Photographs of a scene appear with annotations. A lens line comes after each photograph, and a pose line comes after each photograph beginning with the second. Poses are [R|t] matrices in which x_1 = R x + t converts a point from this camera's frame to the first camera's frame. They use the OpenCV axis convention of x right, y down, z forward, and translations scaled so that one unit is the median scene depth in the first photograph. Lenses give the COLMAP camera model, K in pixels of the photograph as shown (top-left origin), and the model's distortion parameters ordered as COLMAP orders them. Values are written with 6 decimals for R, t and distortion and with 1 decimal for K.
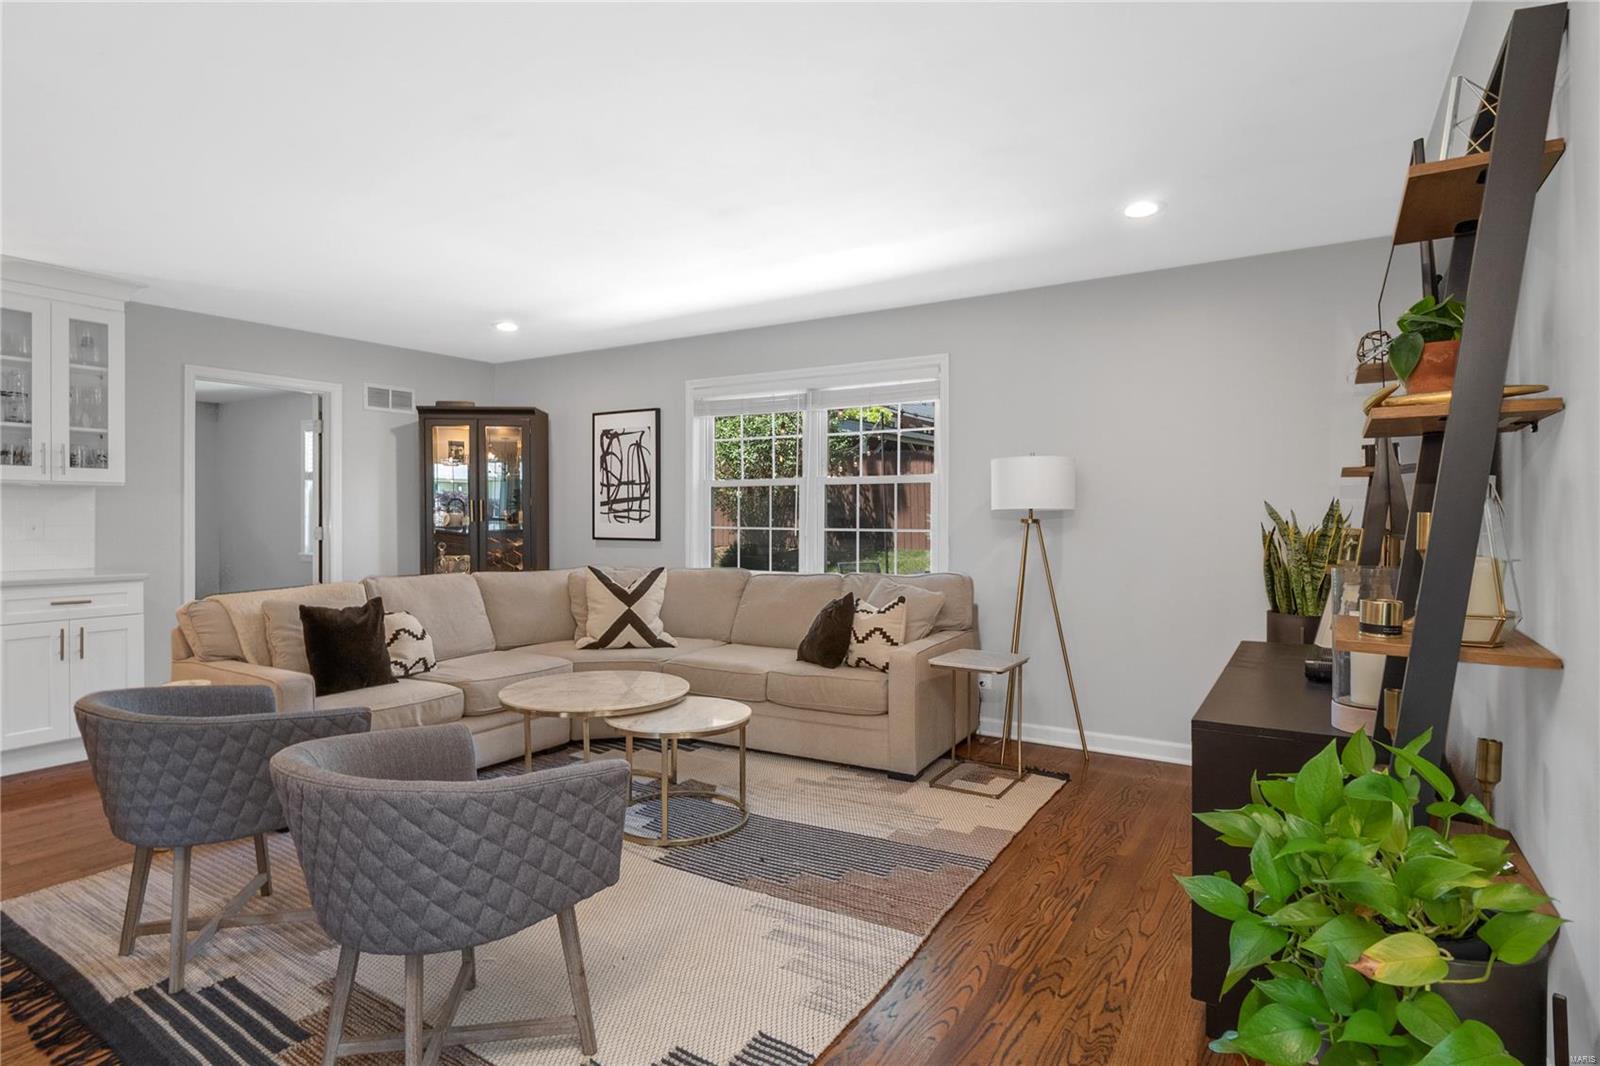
lens RADIAL K [[823.1, 0, 797.1], [0, 823.1, 518.3], [0, 0, 1]] dist [-0.011150, 0.001643]
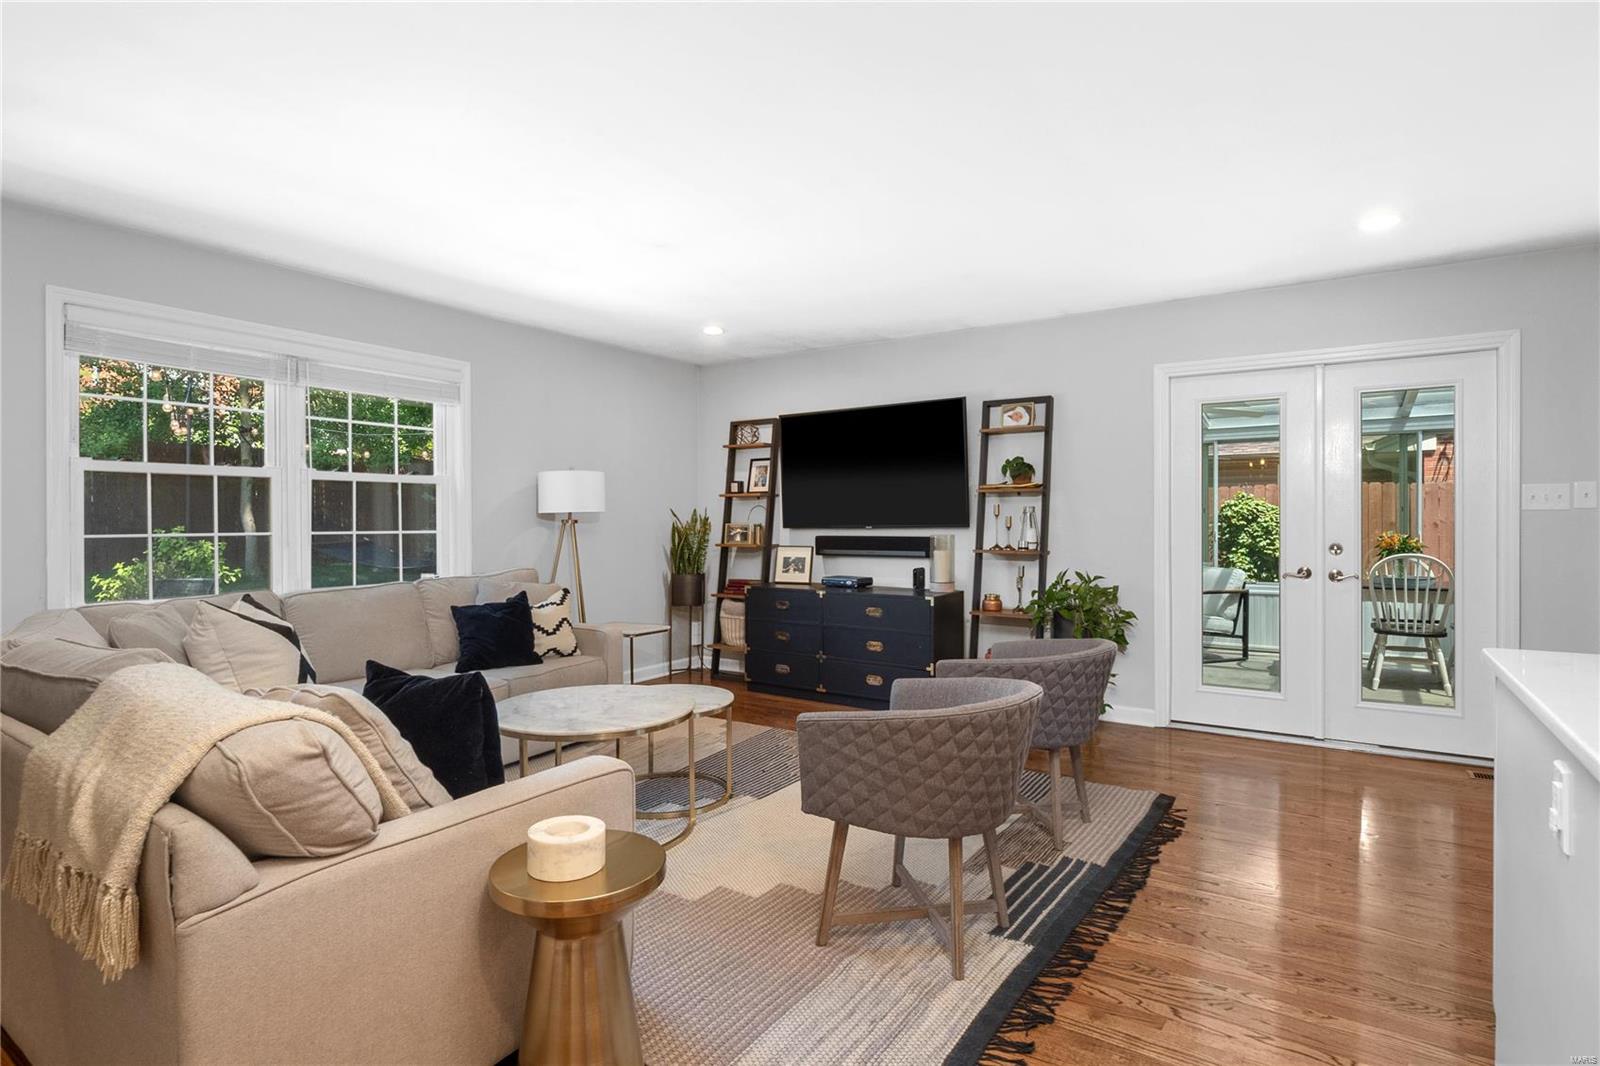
lens RADIAL K [[823.1, 0, 804.4], [0, 823.1, 524.0], [0, 0, 1]] dist [-0.011150, 0.001643]
pose [[0.028459, -0.007477, 0.999567, -0.844097], [0.003301, 0.999967, 0.007386, -0.000754], [-0.999589, 0.003089, 0.028483, 0.545553]]
